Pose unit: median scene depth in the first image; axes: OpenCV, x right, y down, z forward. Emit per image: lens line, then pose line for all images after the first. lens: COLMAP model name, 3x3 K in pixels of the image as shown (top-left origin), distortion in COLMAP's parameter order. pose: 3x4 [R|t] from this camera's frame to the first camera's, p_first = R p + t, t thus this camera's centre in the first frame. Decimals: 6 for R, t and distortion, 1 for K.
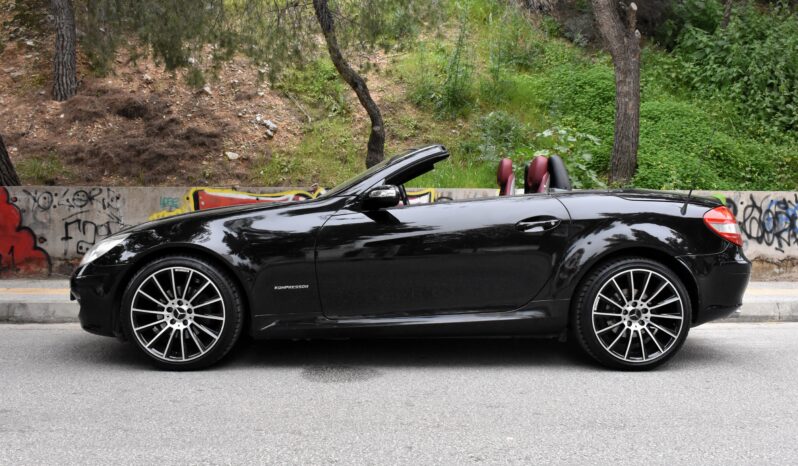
lens RADIAL K [[792.4, 0, 402.7], [0, 792.4, 250.4], [0, 0, 1]] dist [-0.079874, 0.005313]
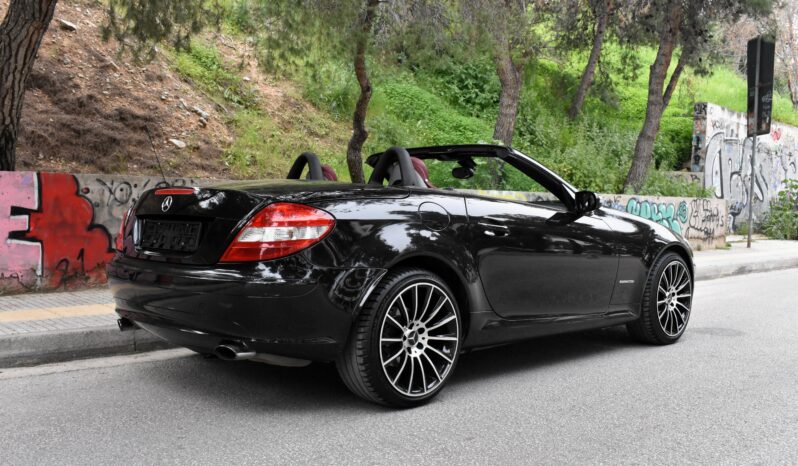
lens RADIAL K [[778.4, 0, 399.3], [0, 778.4, 247.0], [0, 0, 1]] dist [-0.076915, 0.000125]
pose [[0.747763, -0.029406, 0.663314, -0.625914], [0.017182, 0.999541, 0.024943, -0.017344], [-0.663743, -0.007254, 0.747925, 0.154722]]
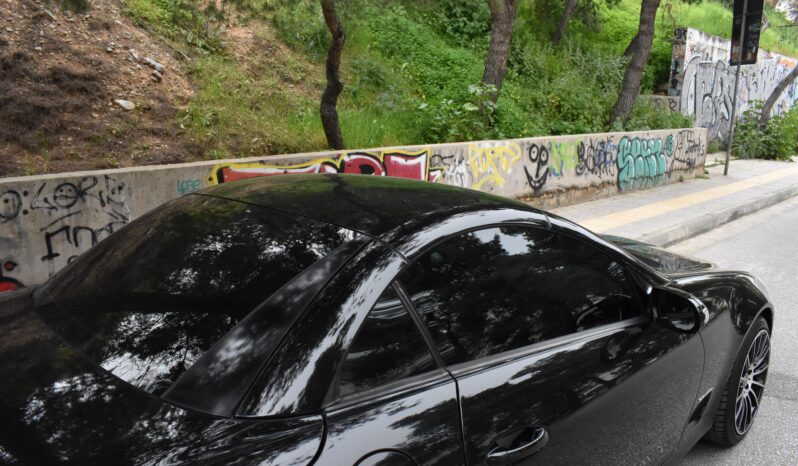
lens RADIAL K [[620.1, 0, 400.3], [0, 620.1, 252.7], [0, 0, 1]] dist [-0.098808, 0.015959]
pose [[0.746230, -0.164867, 0.644950, -0.431132], [0.031582, 0.976523, 0.213085, -0.095099], [-0.664939, -0.138641, 0.733917, 0.340344]]
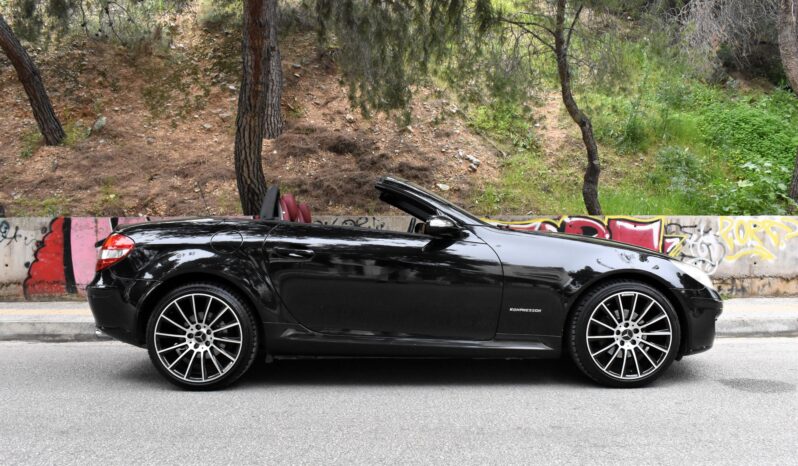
lens RADIAL K [[705.9, 0, 401.8], [0, 705.9, 249.0], [0, 0, 1]] dist [-0.088422, 0.008961]
pose [[0.999392, -0.007539, -0.034030, -0.242454], [0.006609, 0.999604, -0.027352, -0.005725], [0.034223, 0.027111, 0.999046, 0.005029]]
